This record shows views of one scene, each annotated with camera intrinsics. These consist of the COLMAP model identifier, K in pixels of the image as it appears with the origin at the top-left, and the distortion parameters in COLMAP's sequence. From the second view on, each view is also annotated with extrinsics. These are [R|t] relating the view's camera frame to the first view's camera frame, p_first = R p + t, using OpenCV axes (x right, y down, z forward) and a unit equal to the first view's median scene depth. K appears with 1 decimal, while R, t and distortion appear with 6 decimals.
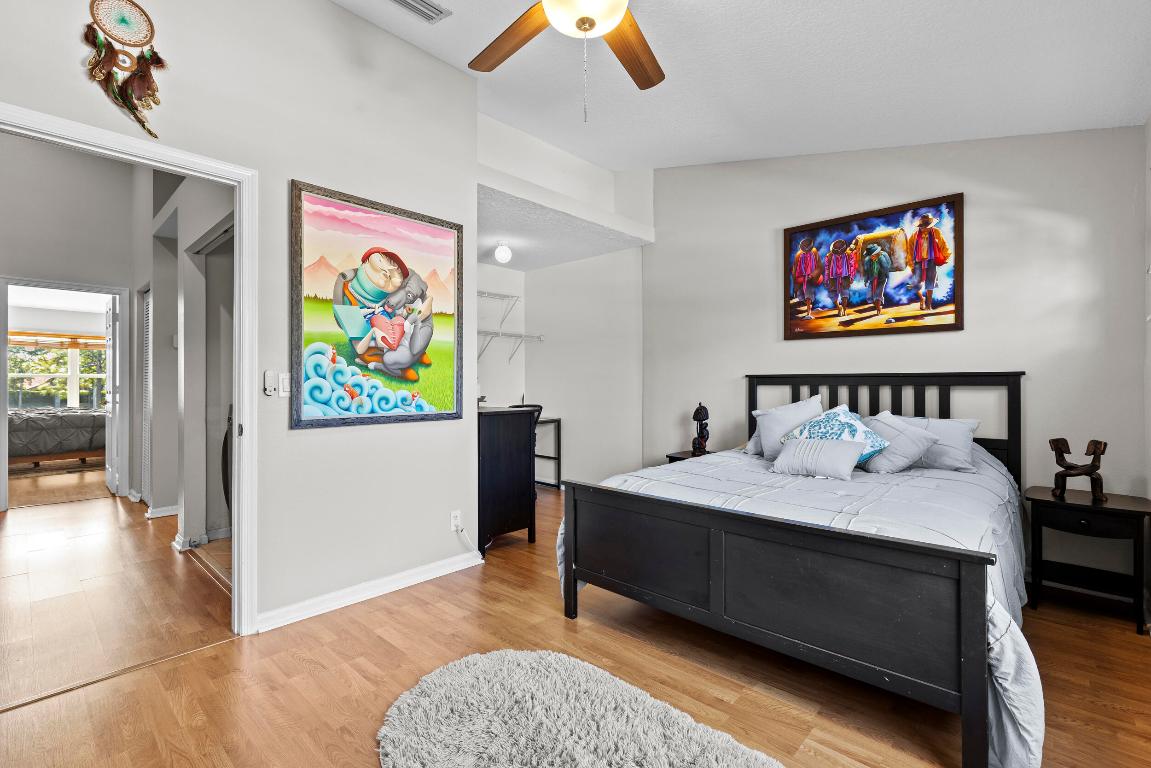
lens RADIAL K [[518.1, 0, 575.5], [0, 518.1, 384.0], [0, 0, 1]] dist [-0.001460, -0.000172]
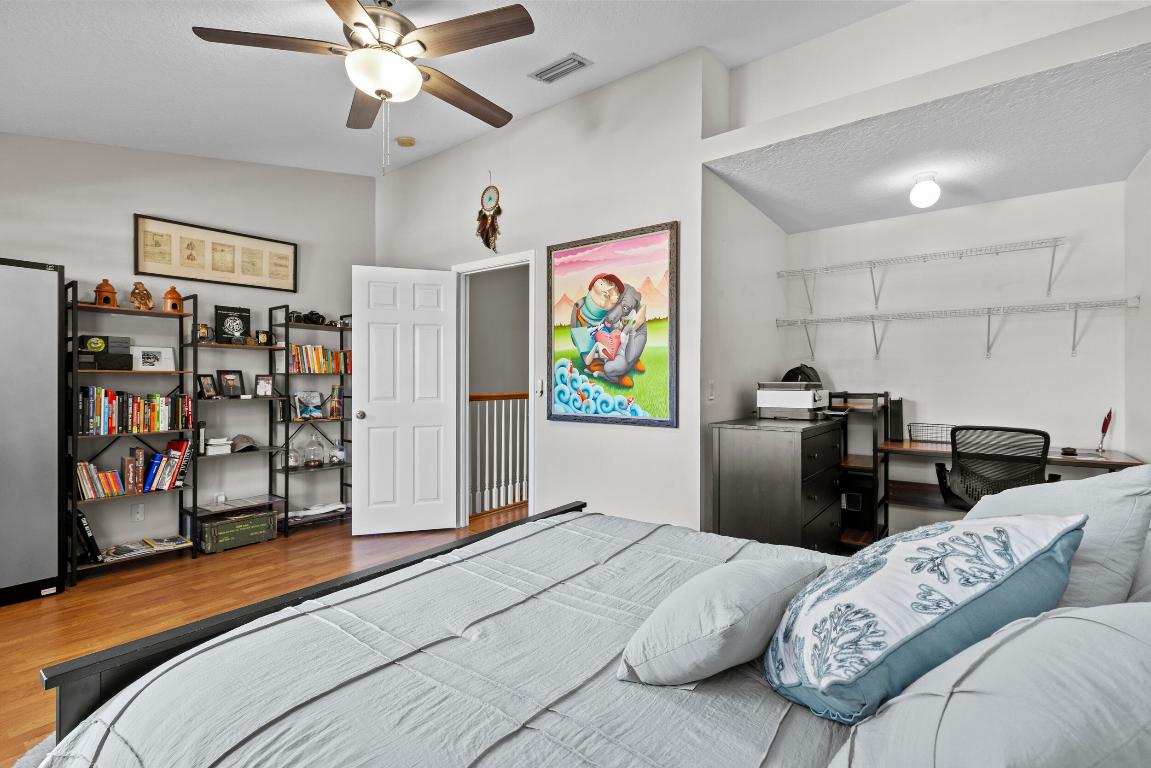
lens RADIAL K [[518.1, 0, 575.5], [0, 518.1, 384.0], [0, 0, 1]] dist [-0.001460, -0.000172]
pose [[0.105690, 0.004065, -0.994391, 0.796373], [-0.003667, 0.999986, 0.003698, -0.016647], [0.994392, 0.003256, 0.105703, 0.825525]]
